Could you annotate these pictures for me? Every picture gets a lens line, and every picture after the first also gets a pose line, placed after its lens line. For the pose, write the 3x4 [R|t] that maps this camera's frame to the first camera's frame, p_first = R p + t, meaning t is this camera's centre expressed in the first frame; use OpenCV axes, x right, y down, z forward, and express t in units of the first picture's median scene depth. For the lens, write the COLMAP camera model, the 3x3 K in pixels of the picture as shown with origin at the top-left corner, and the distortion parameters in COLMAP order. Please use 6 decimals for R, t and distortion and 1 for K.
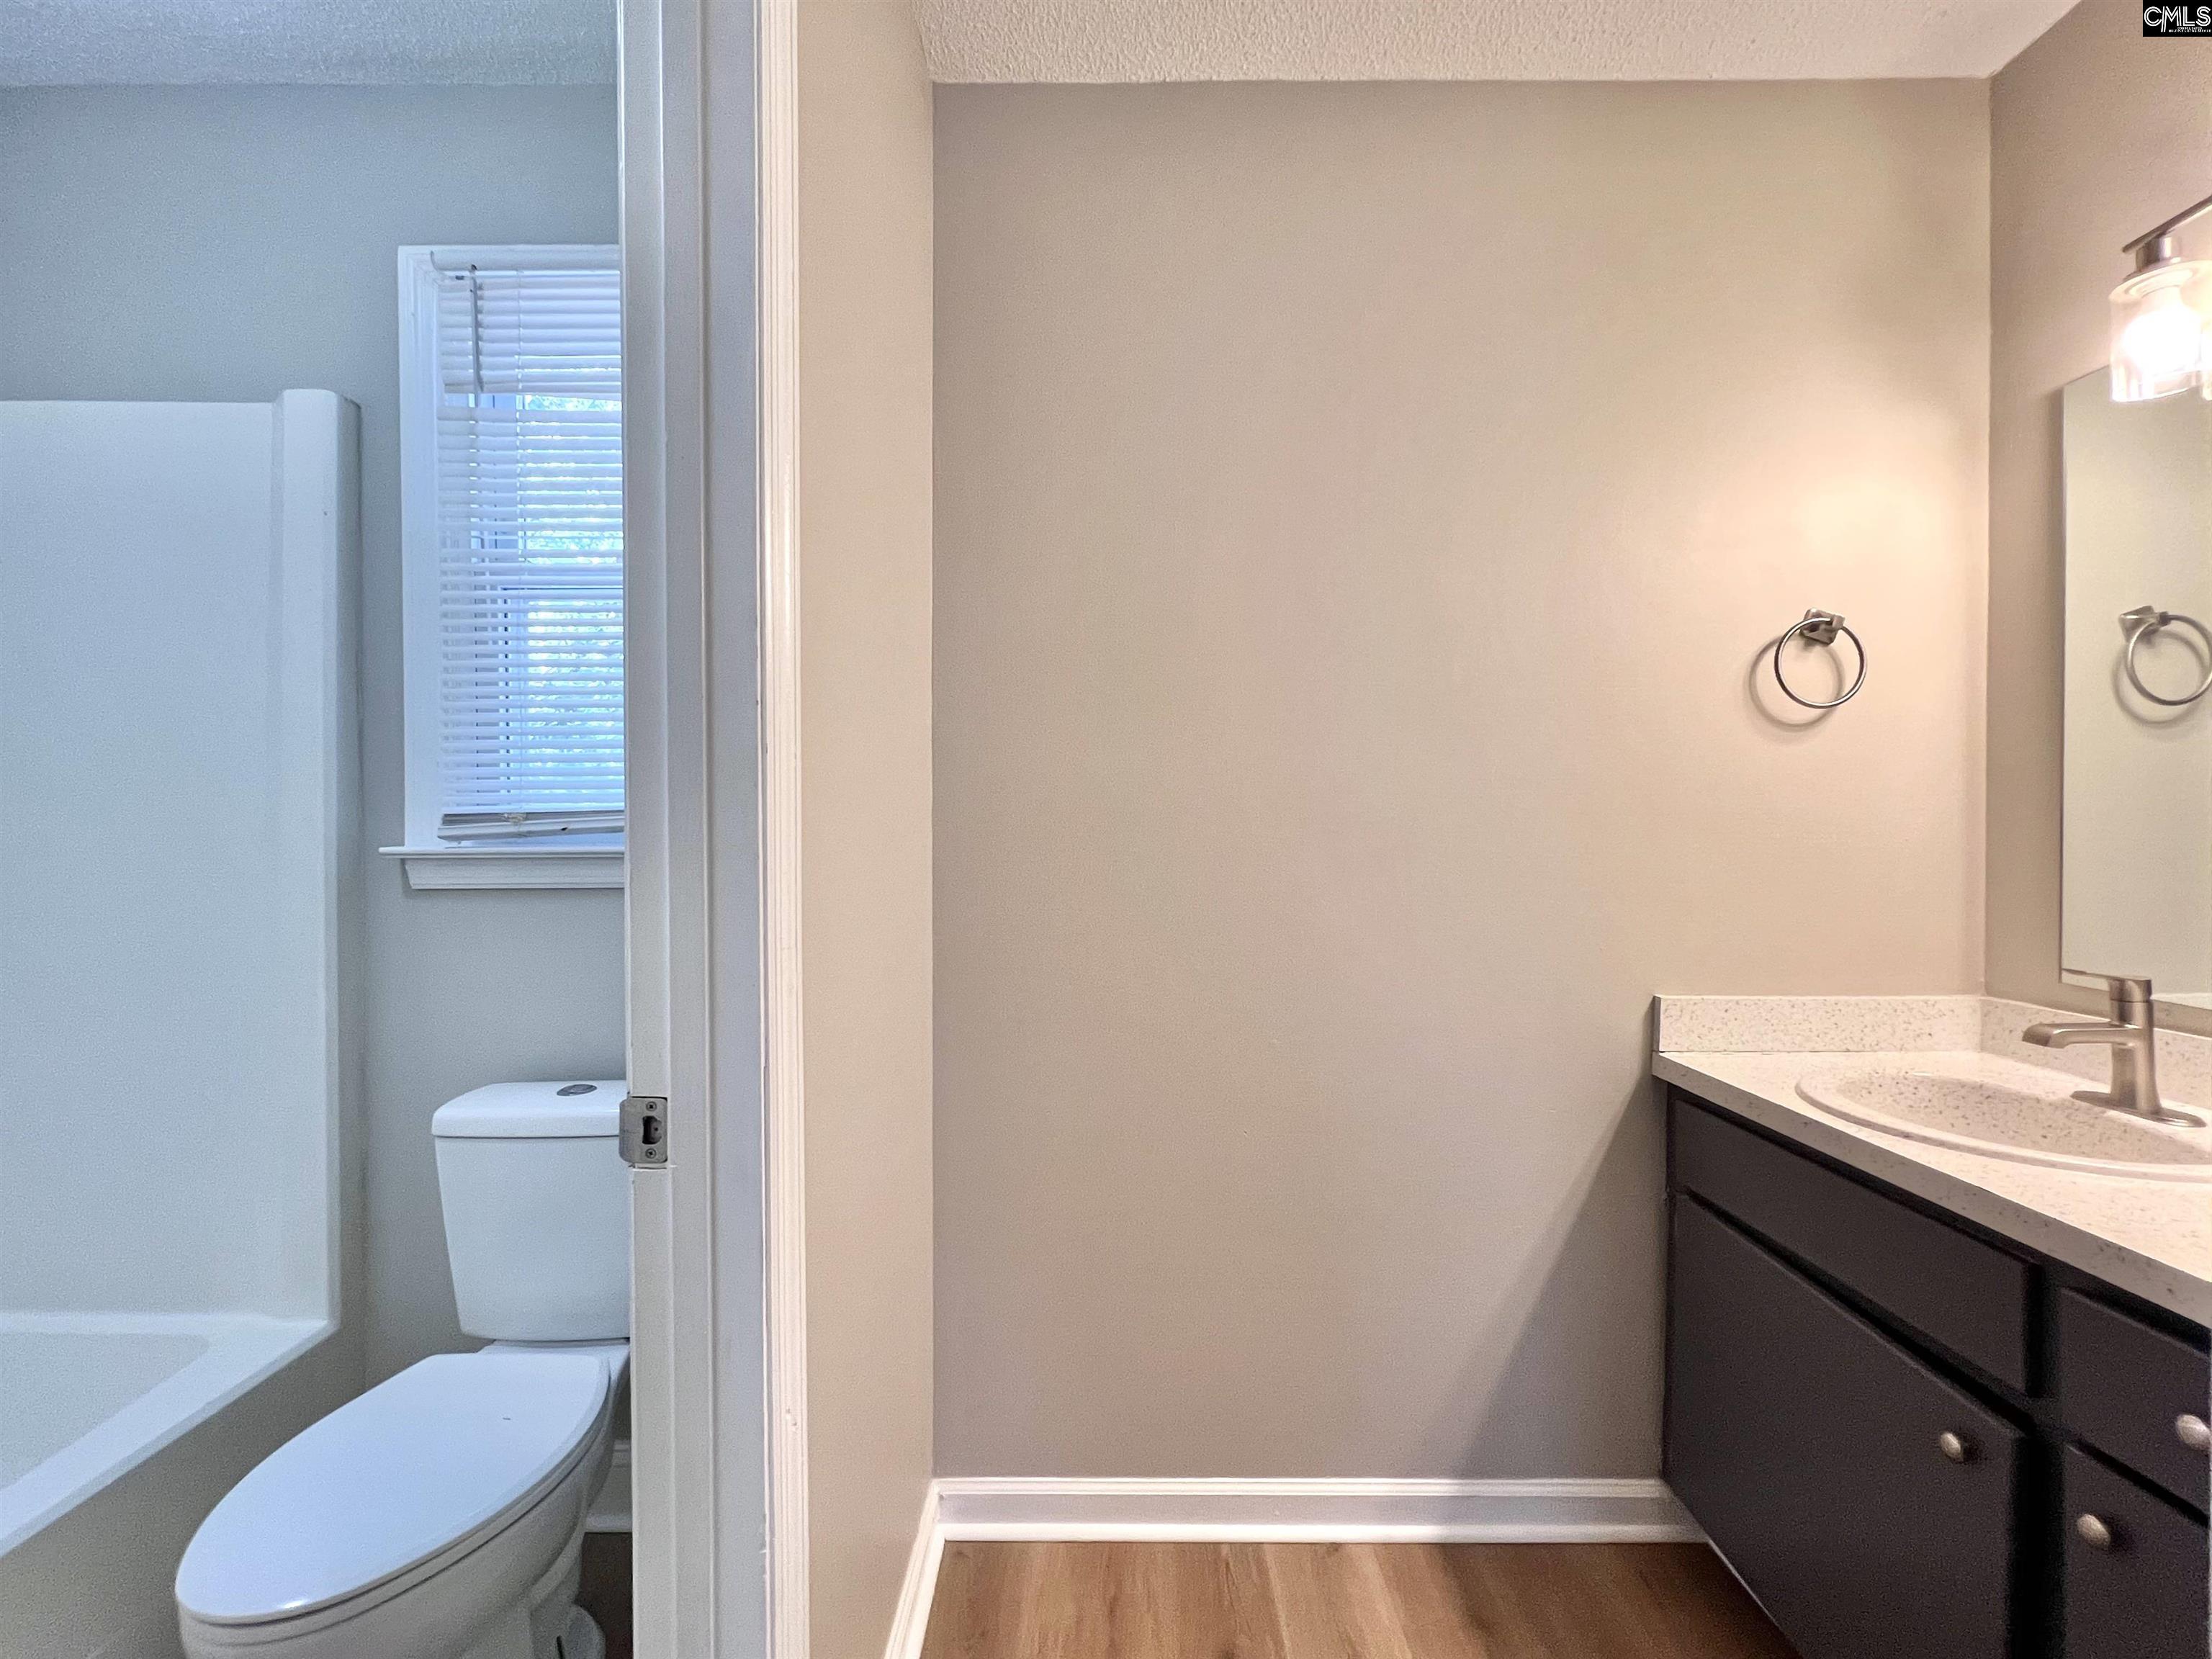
lens RADIAL K [[972.1, 0, 1101.2], [0, 972.1, 821.3], [0, 0, 1]] dist [-0.001647, -0.000597]
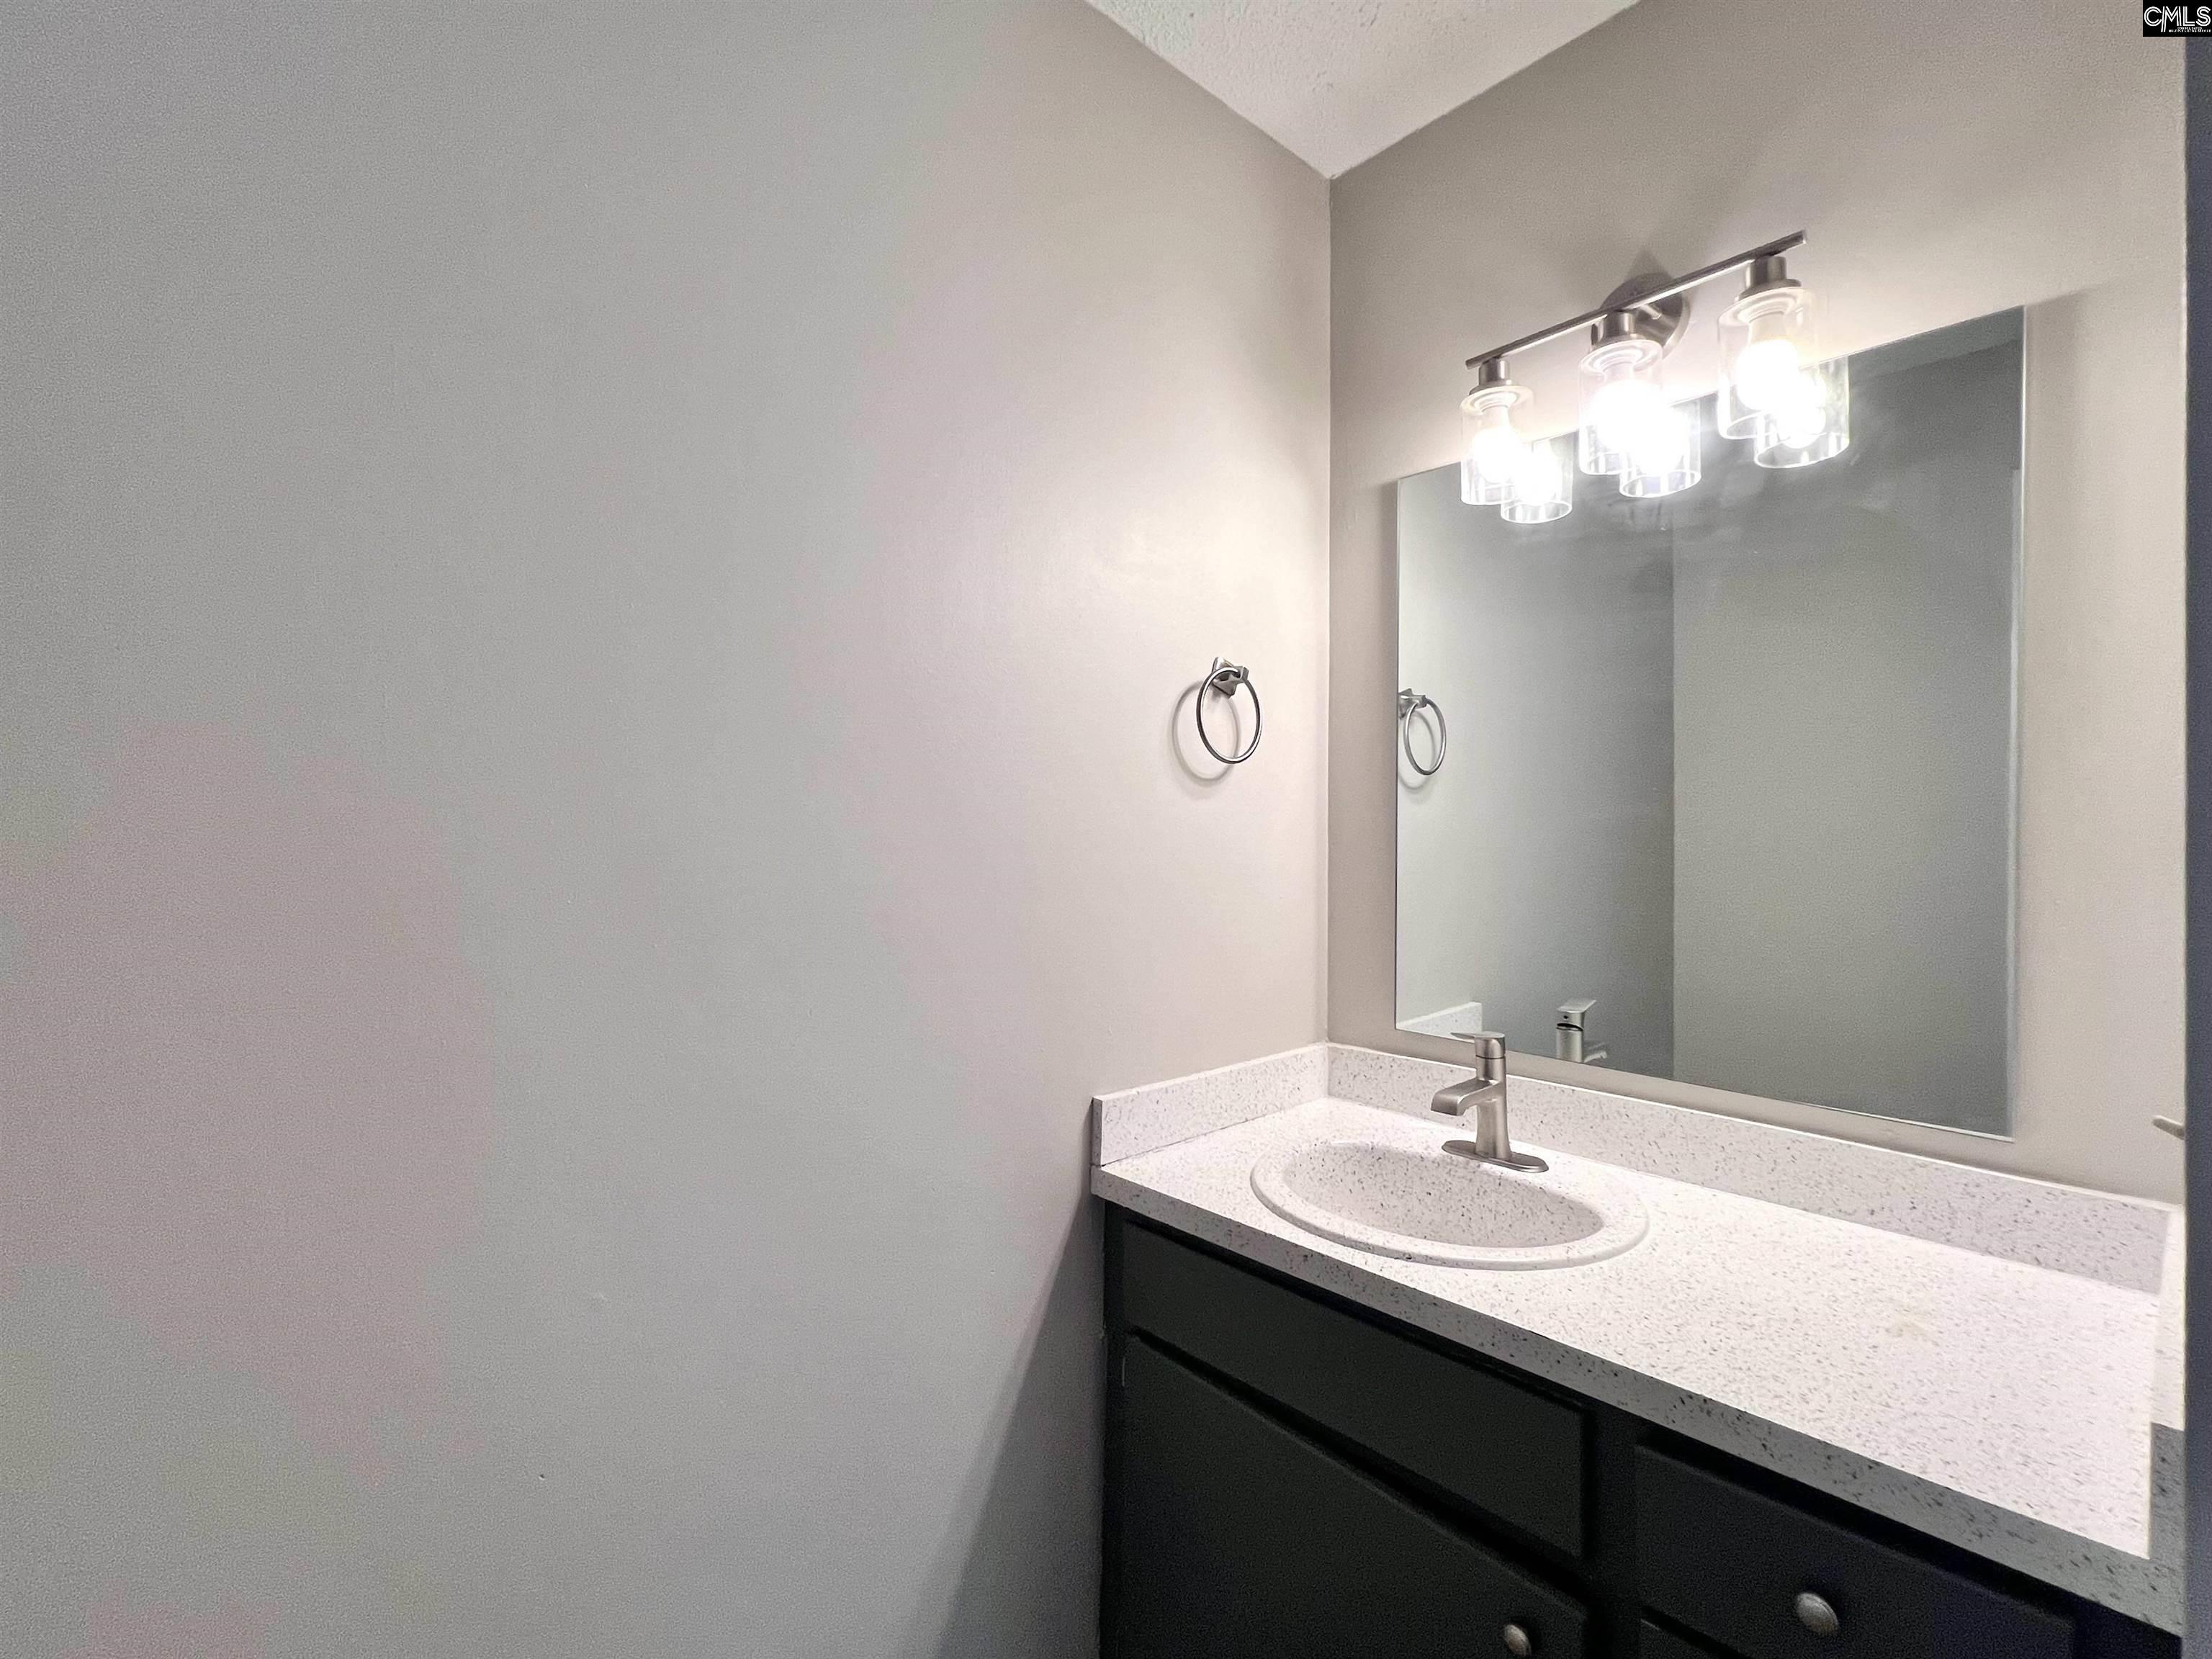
lens RADIAL K [[972.1, 0, 1104.5], [0, 972.1, 827.5], [0, 0, 1]] dist [-0.001647, -0.000597]
pose [[0.731068, 0.003350, 0.682296, 0.008988], [-0.001965, 0.999994, -0.002805, -0.055890], [-0.682301, 0.000710, 0.731071, 0.428932]]
